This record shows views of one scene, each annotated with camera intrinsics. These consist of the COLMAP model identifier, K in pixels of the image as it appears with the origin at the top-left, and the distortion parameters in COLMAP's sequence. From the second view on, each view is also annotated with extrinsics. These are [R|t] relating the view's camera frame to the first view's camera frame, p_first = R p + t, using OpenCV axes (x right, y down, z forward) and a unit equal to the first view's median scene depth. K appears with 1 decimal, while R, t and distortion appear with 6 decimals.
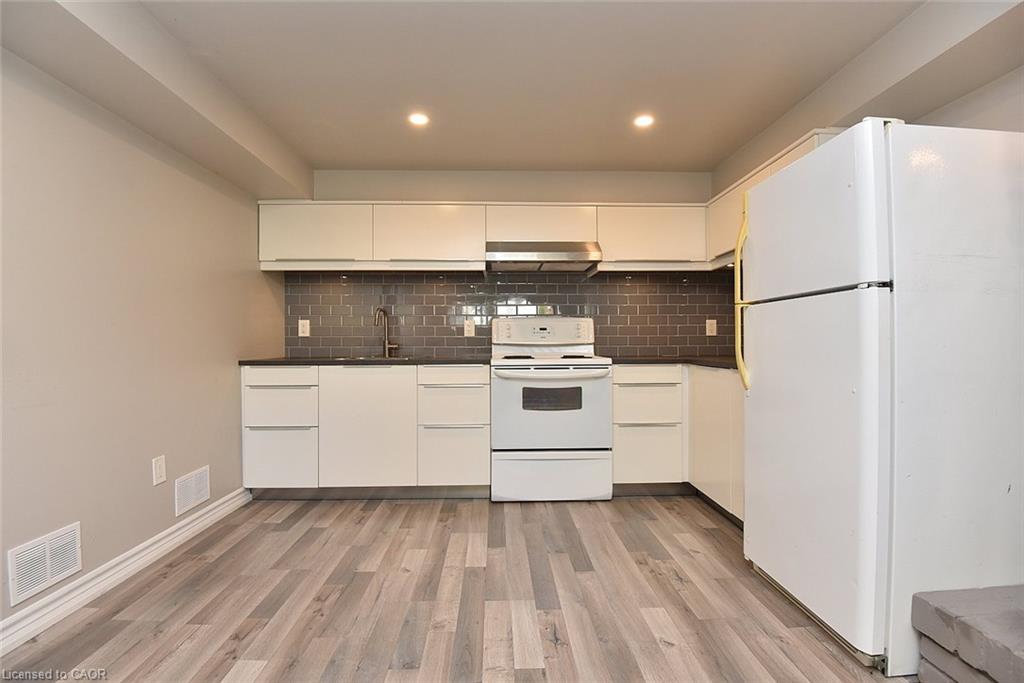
lens RADIAL K [[475.5, 0, 515.0], [0, 475.5, 338.1], [0, 0, 1]] dist [-0.022544, -0.012529]
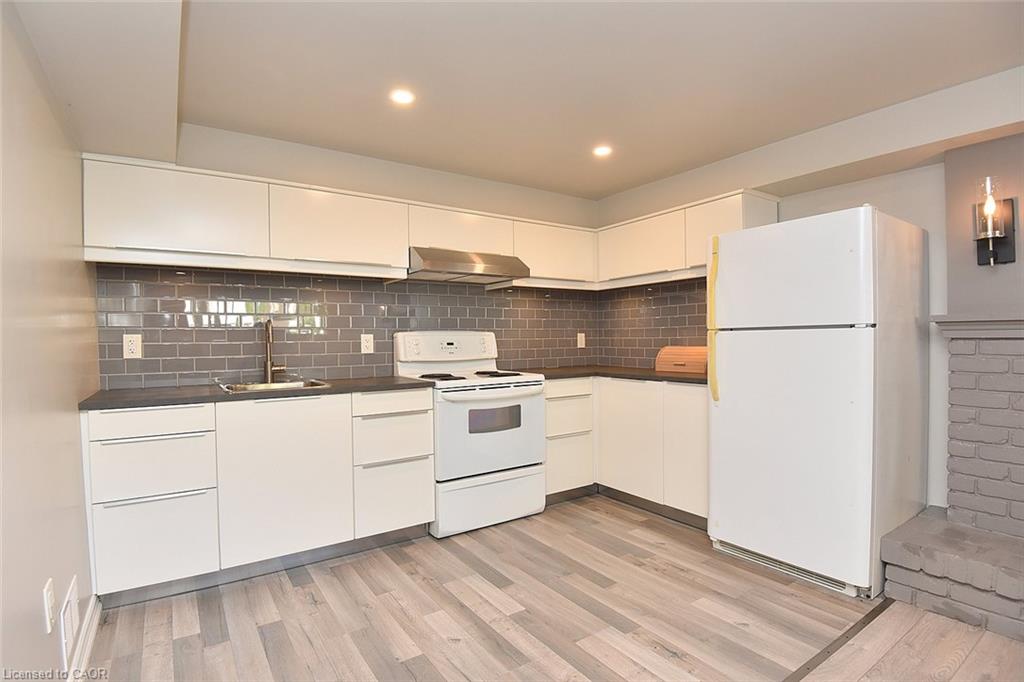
lens RADIAL K [[486.6, 0, 512.3], [0, 486.6, 350.4], [0, 0, 1]] dist [-0.002624, -0.029907]
pose [[0.854925, -0.017191, 0.518467, -0.400752], [0.004535, 0.999660, 0.025667, -0.036545], [-0.518732, -0.019592, 0.854712, 0.142316]]
